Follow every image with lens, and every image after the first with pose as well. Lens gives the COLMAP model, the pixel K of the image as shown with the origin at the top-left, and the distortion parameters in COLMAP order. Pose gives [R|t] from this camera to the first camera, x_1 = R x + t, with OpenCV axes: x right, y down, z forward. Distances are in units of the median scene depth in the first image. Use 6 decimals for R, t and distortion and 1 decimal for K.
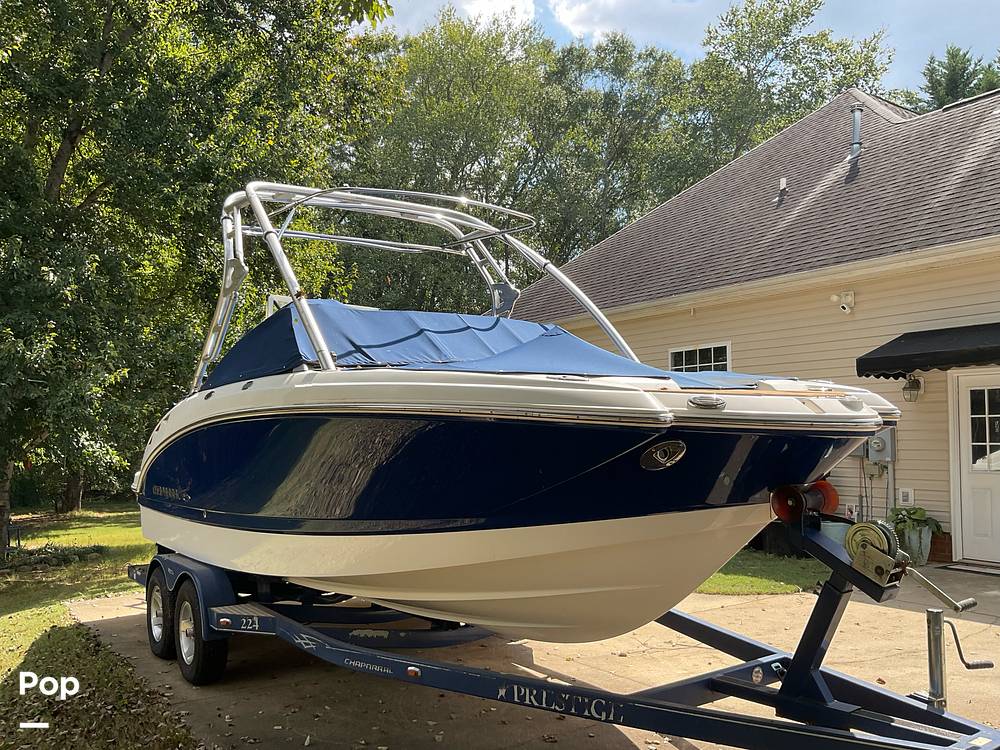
lens RADIAL K [[832.9, 0, 497.1], [0, 832.9, 384.8], [0, 0, 1]] dist [0.017207, -0.028202]
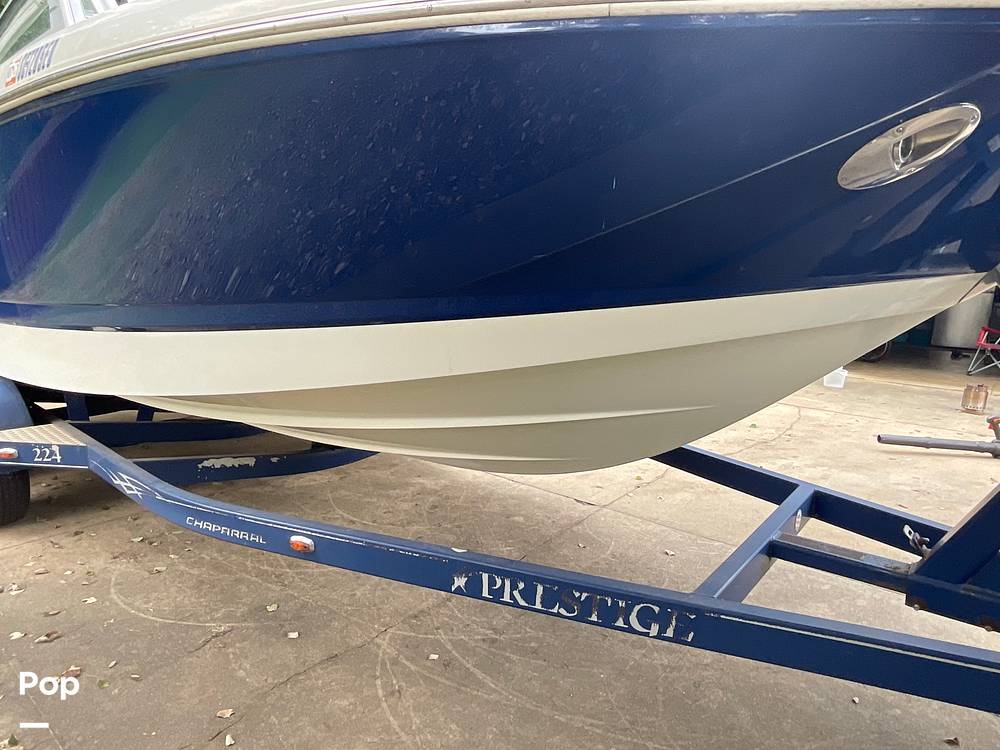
lens RADIAL K [[587.9, 0, 494.4], [0, 587.9, 380.9], [0, 0, 1]] dist [-0.003575, -0.000044]
pose [[0.964918, -0.015423, 0.262097, -0.059077], [-0.049180, 0.969986, 0.238135, 0.089103], [-0.257904, -0.242671, 0.935199, 0.459692]]
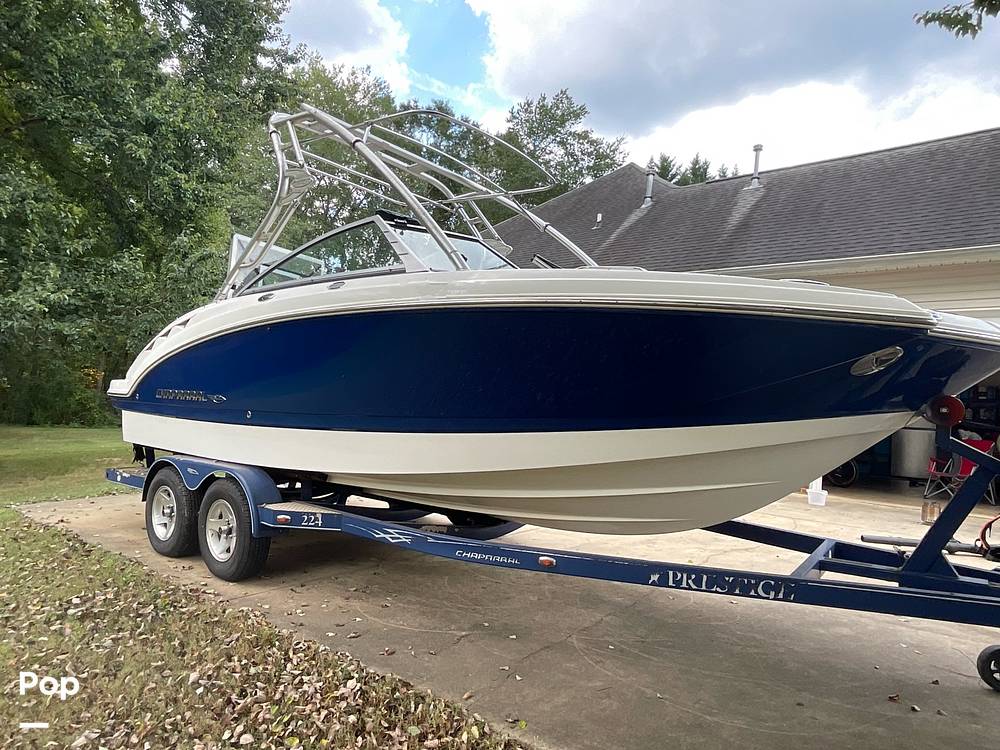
lens RADIAL K [[587.9, 0, 502.1], [0, 587.9, 378.0], [0, 0, 1]] dist [-0.003575, -0.000044]
pose [[0.946791, 0.071327, 0.313846, -0.322378], [-0.080524, 0.996617, 0.016423, 0.083872], [-0.311613, -0.040821, 0.949332, 0.256402]]
